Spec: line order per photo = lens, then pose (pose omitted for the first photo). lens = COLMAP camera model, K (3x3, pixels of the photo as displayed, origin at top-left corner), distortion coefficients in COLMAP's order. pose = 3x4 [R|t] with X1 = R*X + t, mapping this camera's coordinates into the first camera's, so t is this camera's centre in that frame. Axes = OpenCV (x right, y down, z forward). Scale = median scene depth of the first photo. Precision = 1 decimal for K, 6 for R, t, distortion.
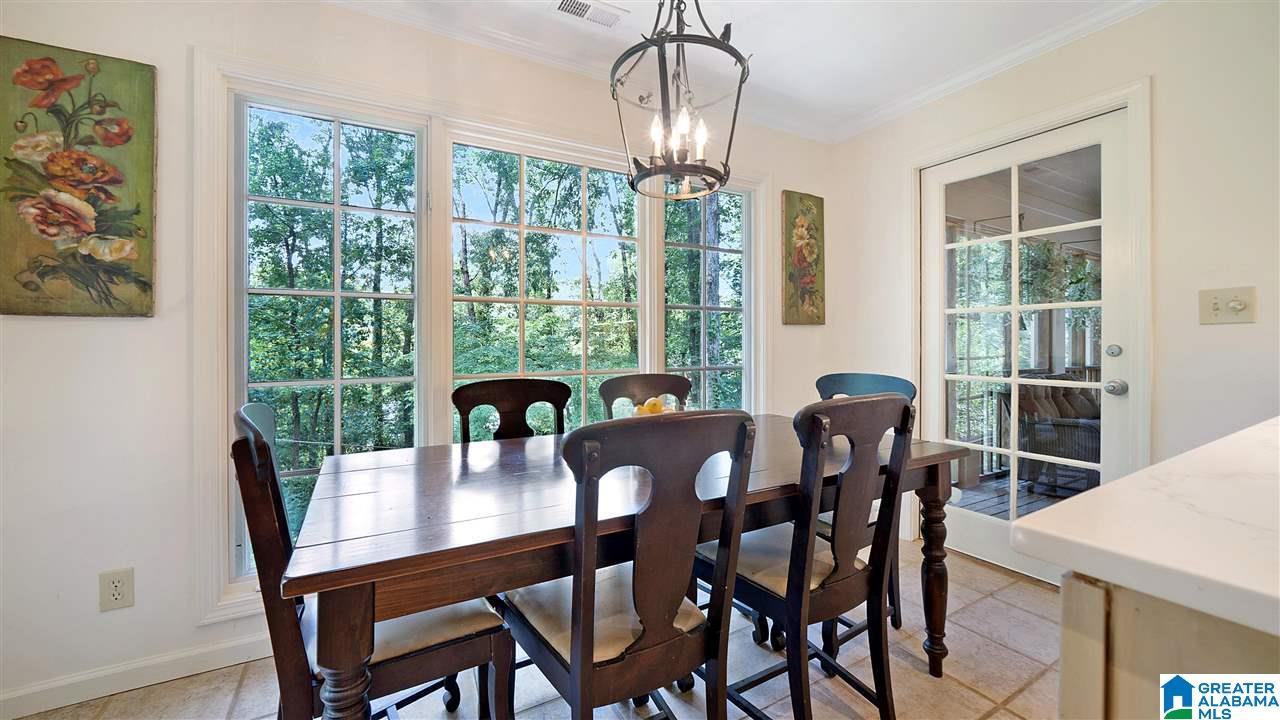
lens RADIAL K [[488.1, 0, 639.7], [0, 488.1, 349.8], [0, 0, 1]] dist [-0.003302, -0.000227]
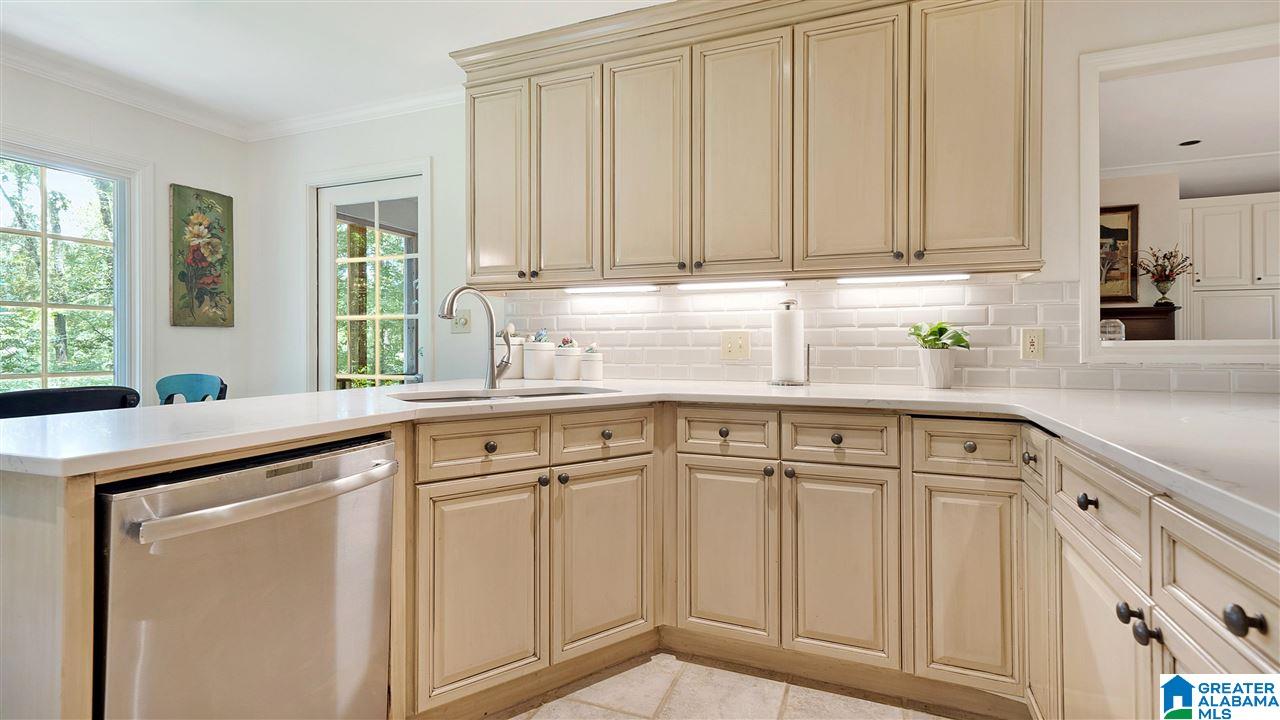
lens RADIAL K [[657.6, 0, 650.8], [0, 657.6, 350.2], [0, 0, 1]] dist [0.014301, 0.001121]
pose [[0.805284, -0.000398, 0.592889, 0.276282], [0.003322, 0.999987, -0.003841, 0.003226], [-0.592879, 0.005062, 0.805275, -0.581493]]
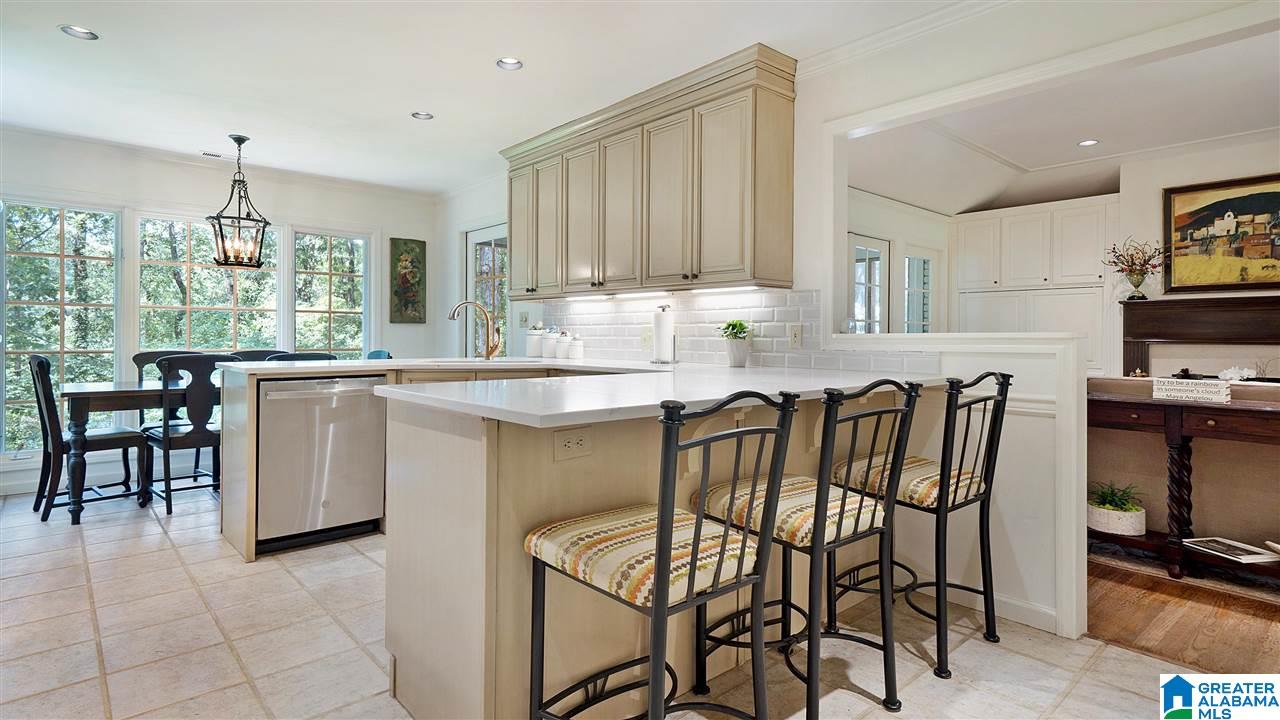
lens RADIAL K [[641.8, 0, 627.6], [0, 641.8, 342.8], [0, 0, 1]] dist [0.026936, 0.000621]
pose [[0.979136, 0.008853, 0.203014, 0.615139], [-0.008518, 0.999961, -0.002521, 0.010804], [-0.203028, 0.000739, 0.979173, -1.180642]]
